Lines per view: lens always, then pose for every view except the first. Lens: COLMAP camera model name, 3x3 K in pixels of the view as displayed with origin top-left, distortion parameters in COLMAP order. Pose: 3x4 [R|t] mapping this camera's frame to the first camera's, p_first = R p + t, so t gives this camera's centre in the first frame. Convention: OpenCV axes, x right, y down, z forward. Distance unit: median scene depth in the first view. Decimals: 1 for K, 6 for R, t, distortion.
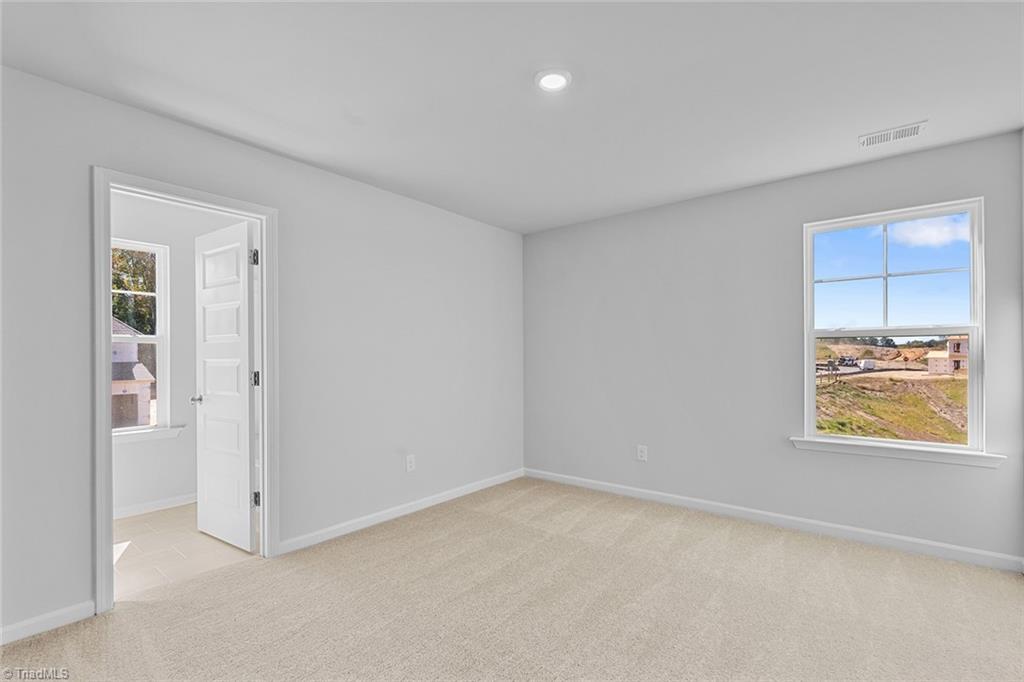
lens RADIAL K [[457.6, 0, 519.2], [0, 457.6, 348.4], [0, 0, 1]] dist [-0.001478, -0.000332]
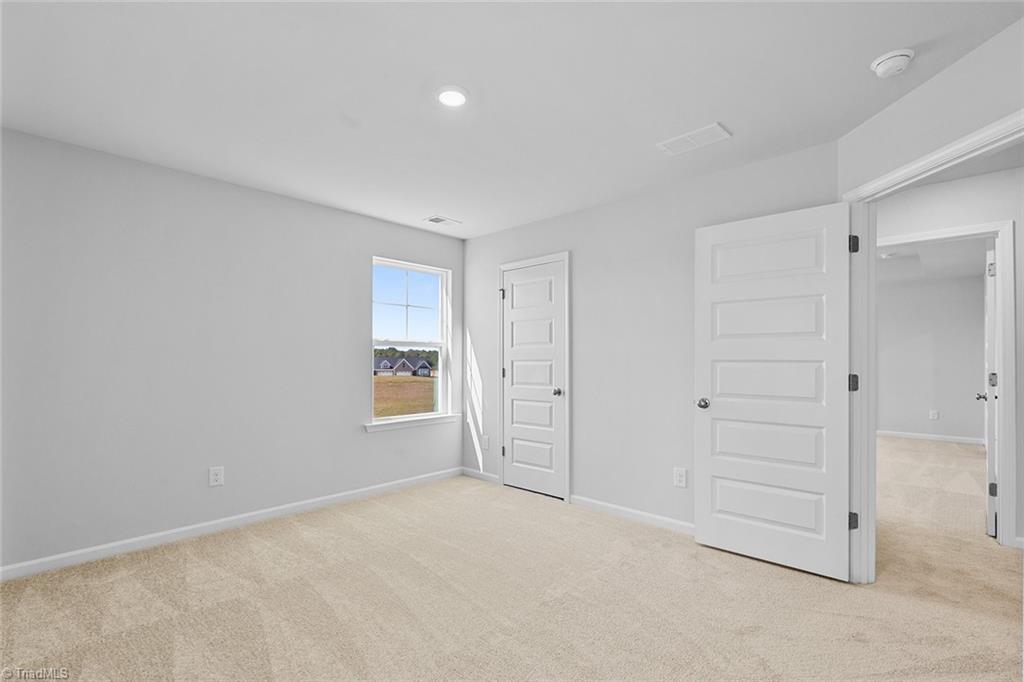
lens RADIAL K [[457.6, 0, 519.2], [0, 457.6, 348.4], [0, 0, 1]] dist [-0.001478, -0.000332]
pose [[0.066484, 0.039446, 0.997007, -0.652115], [-0.020558, 0.999060, -0.038156, 0.030602], [-0.997576, -0.017960, 0.067232, 0.530854]]
